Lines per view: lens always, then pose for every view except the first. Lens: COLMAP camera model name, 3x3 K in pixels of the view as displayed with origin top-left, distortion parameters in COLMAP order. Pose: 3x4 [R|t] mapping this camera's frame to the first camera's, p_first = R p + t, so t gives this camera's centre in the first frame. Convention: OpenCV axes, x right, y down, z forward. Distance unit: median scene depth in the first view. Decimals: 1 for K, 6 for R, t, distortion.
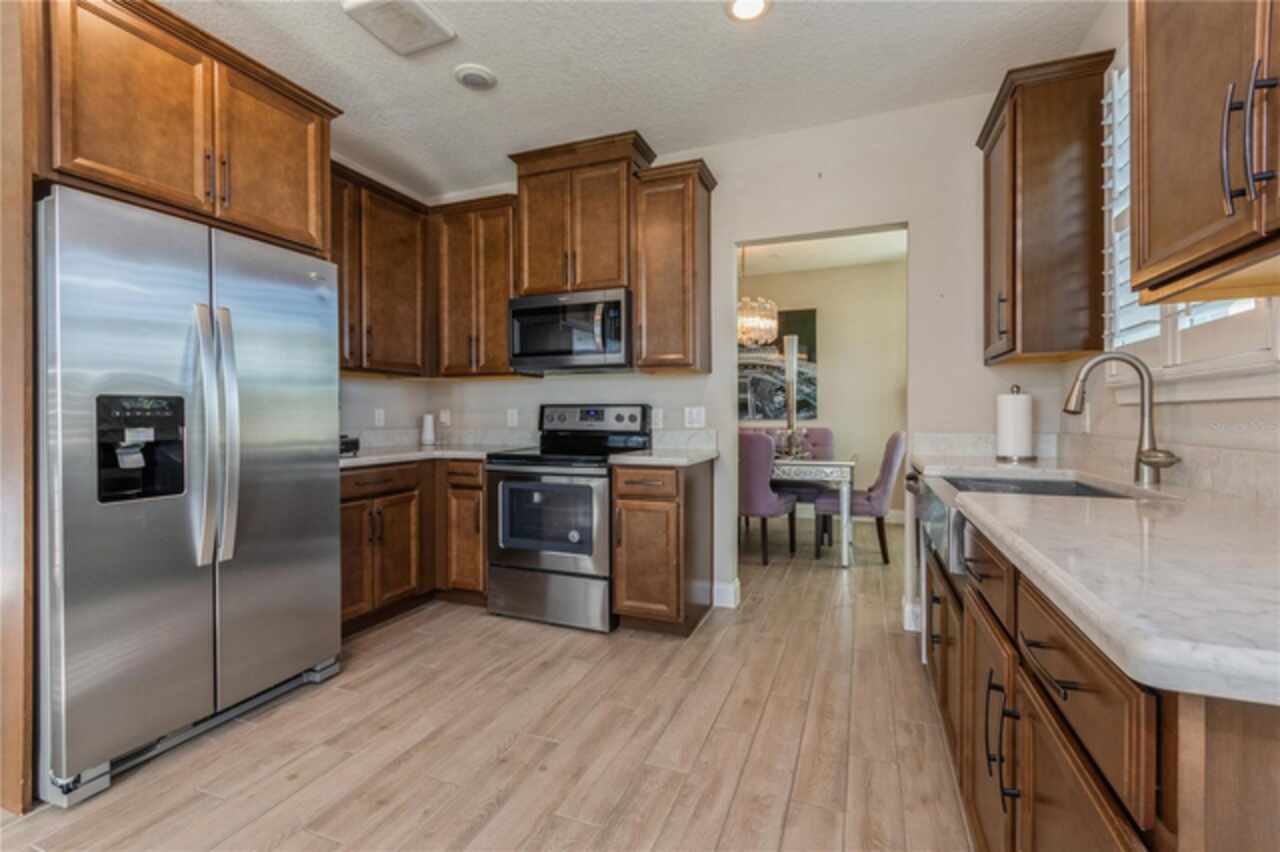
lens RADIAL K [[561.8, 0, 643.0], [0, 561.8, 413.1], [0, 0, 1]] dist [0.000733, -0.001016]
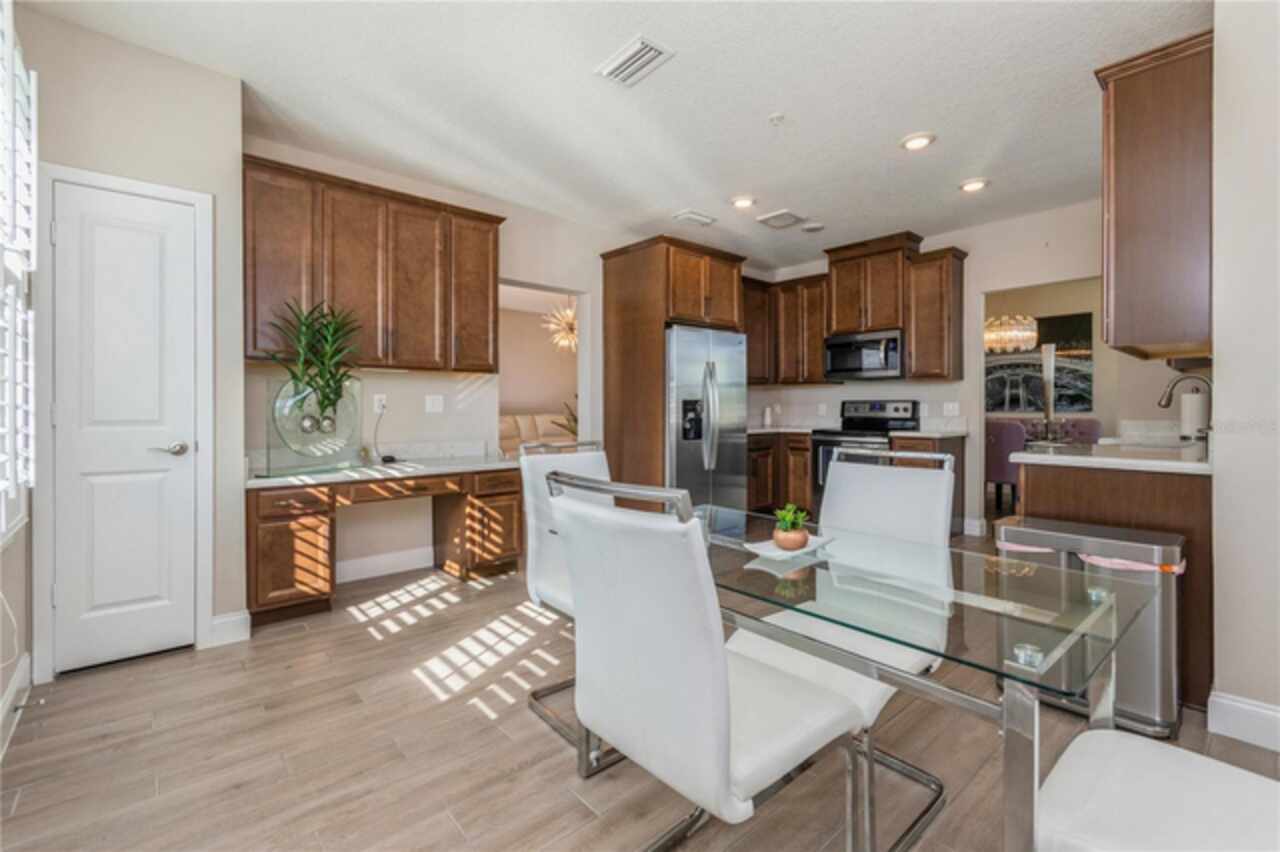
lens RADIAL K [[561.8, 0, 643.0], [0, 561.8, 413.1], [0, 0, 1]] dist [0.000733, -0.001016]
pose [[0.891817, 0.004586, -0.452373, 0.036559], [0.000999, 0.999926, 0.012107, -0.000953], [0.452395, -0.011249, 0.891747, -0.722844]]
